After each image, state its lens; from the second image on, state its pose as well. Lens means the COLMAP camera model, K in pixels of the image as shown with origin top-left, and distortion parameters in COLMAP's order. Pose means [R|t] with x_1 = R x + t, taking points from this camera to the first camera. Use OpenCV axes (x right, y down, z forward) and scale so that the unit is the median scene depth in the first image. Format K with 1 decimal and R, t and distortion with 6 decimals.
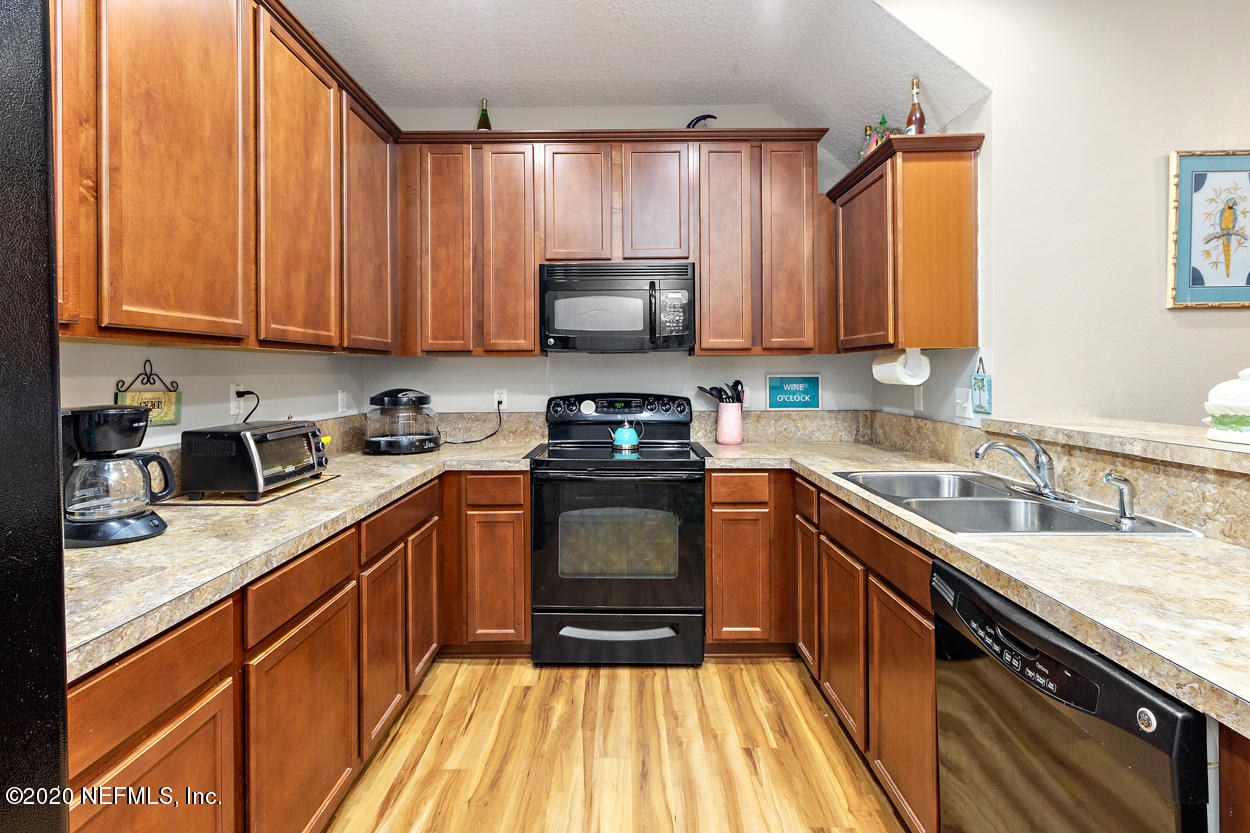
lens RADIAL K [[583.9, 0, 623.0], [0, 583.9, 376.3], [0, 0, 1]] dist [0.001639, 0.000193]
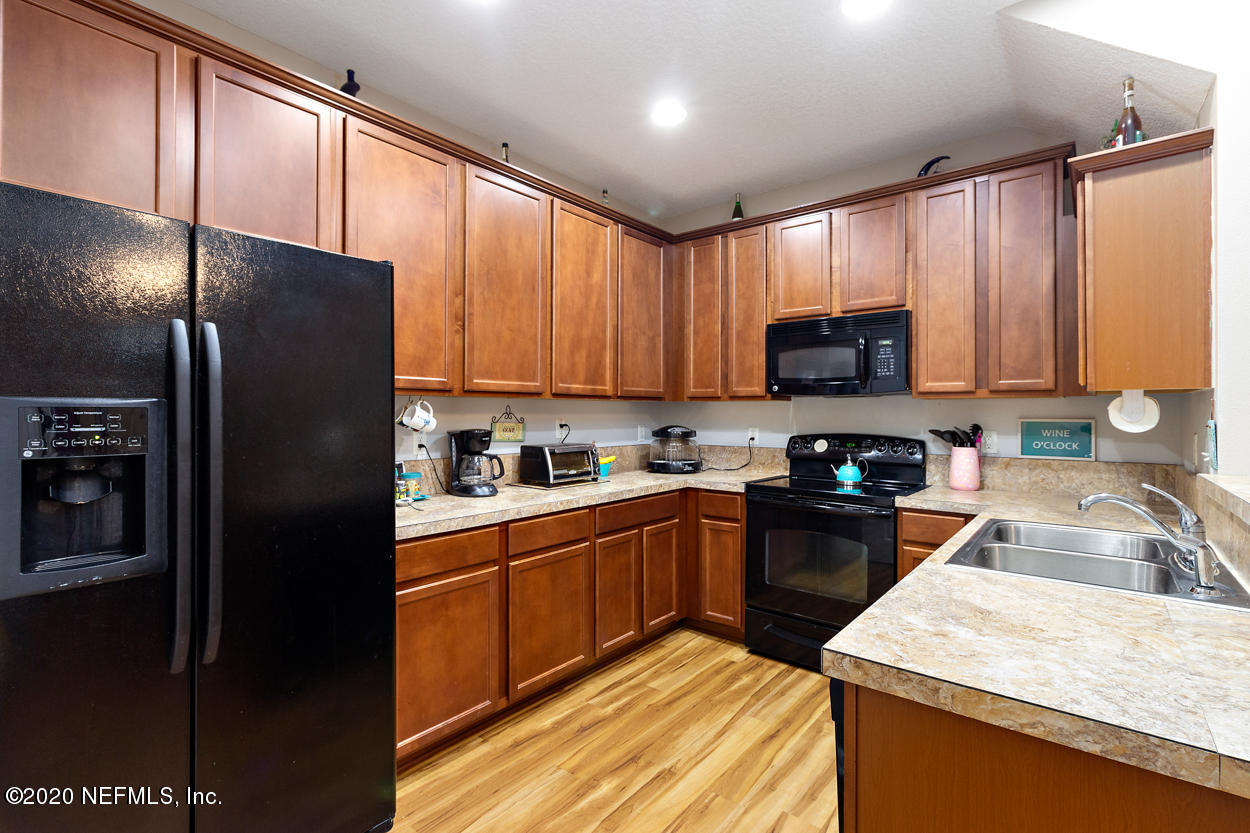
lens RADIAL K [[578.2, 0, 625.0], [0, 578.2, 416.5], [0, 0, 1]] dist [0.000420, 0.000072]
pose [[0.777671, 0.011208, -0.628572, 0.429853], [-0.011562, 0.999927, 0.003525, -0.003131], [0.628566, 0.004526, 0.777743, -0.125383]]
